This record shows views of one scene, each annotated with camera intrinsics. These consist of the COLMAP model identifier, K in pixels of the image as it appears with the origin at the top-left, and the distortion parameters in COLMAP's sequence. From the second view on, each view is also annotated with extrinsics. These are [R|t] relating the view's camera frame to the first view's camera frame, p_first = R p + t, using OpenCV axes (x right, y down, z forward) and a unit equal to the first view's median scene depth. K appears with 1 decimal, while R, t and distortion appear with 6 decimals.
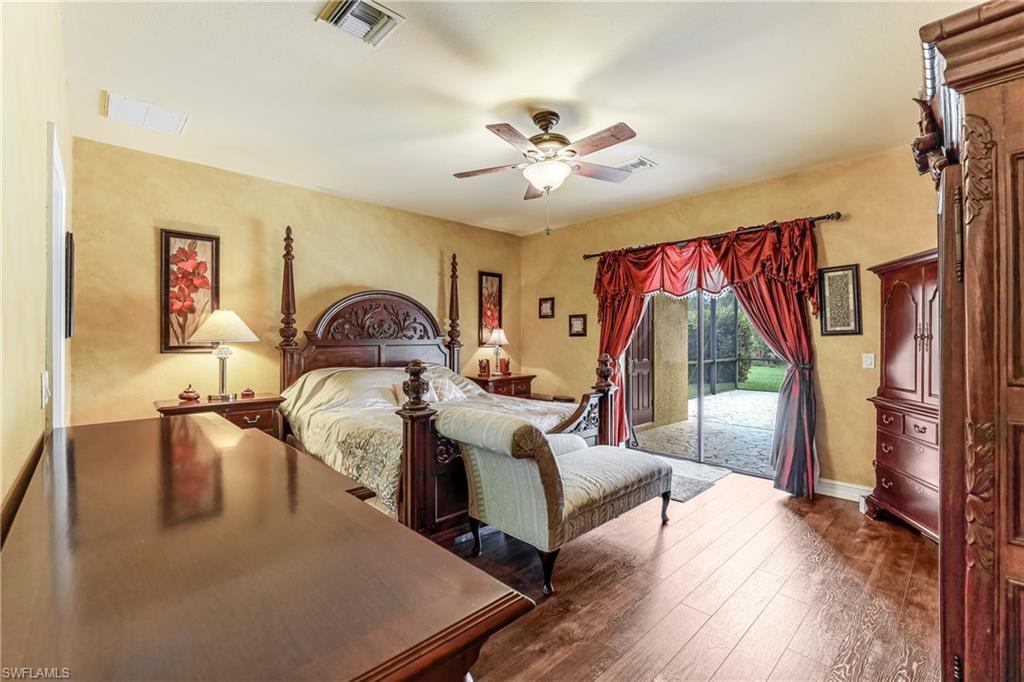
lens RADIAL K [[423.4, 0, 503.5], [0, 423.4, 340.5], [0, 0, 1]] dist [-0.002687, 0.000127]
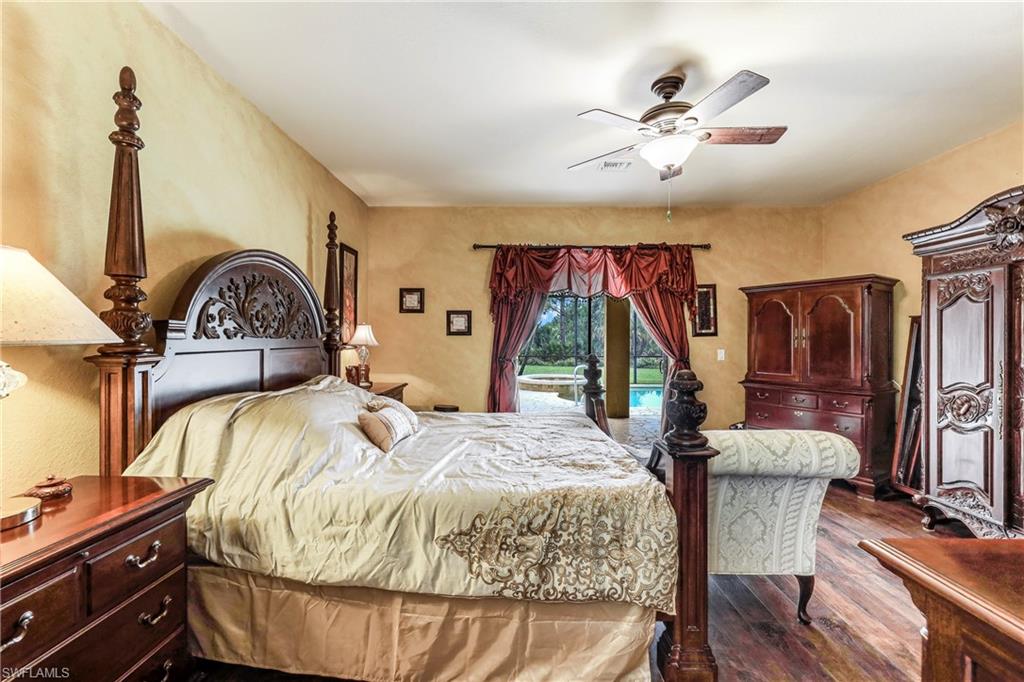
lens RADIAL K [[423.4, 0, 504.8], [0, 423.4, 340.4], [0, 0, 1]] dist [-0.002687, 0.000127]
pose [[0.711390, -0.001520, 0.702796, -0.452324], [0.000009, 0.999998, 0.002154, -0.001469], [-0.702798, -0.001526, 0.711388, 0.372197]]
